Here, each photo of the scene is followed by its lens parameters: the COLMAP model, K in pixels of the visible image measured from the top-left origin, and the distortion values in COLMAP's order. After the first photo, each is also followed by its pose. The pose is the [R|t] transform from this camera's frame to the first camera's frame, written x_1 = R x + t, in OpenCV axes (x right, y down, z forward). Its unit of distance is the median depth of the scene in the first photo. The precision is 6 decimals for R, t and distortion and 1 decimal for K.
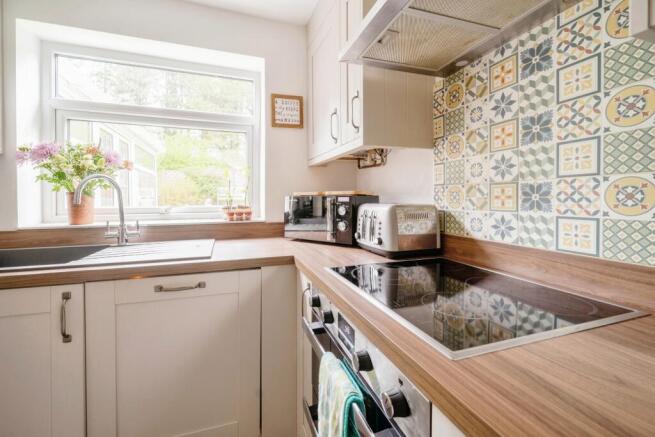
lens RADIAL K [[272.3, 0, 312.3], [0, 272.3, 205.1], [0, 0, 1]] dist [-0.000217, -0.000859]
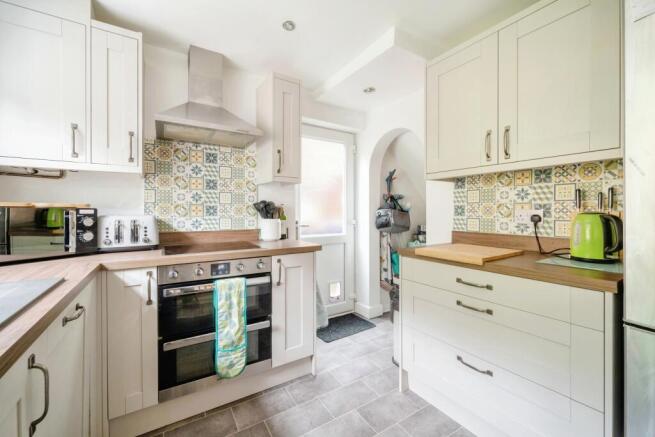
lens RADIAL K [[272.3, 0, 333.0], [0, 272.3, 213.6], [0, 0, 1]] dist [-0.000217, -0.000859]
pose [[-0.257738, -0.005054, 0.966202, -1.428521], [0.020413, 0.999735, 0.010675, -0.005363], [-0.965999, 0.022475, -0.257566, 0.397227]]
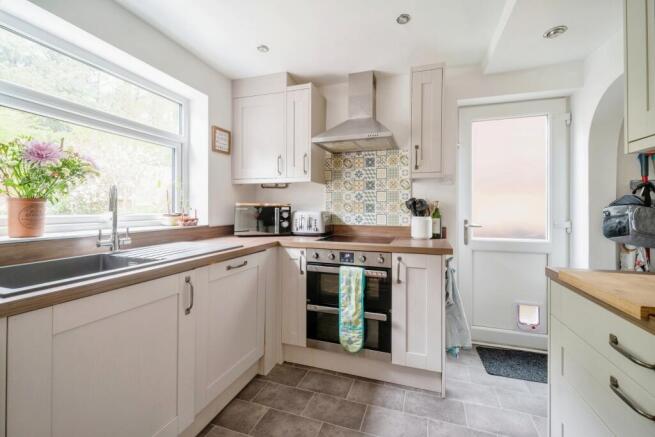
lens RADIAL K [[272.3, 0, 332.2], [0, 272.3, 208.2], [0, 0, 1]] dist [-0.000217, -0.000859]
pose [[0.597184, 0.005510, 0.802086, -1.313677], [0.011161, 0.999823, -0.015179, 0.008394], [-0.802027, 0.018017, 0.597016, -0.323930]]
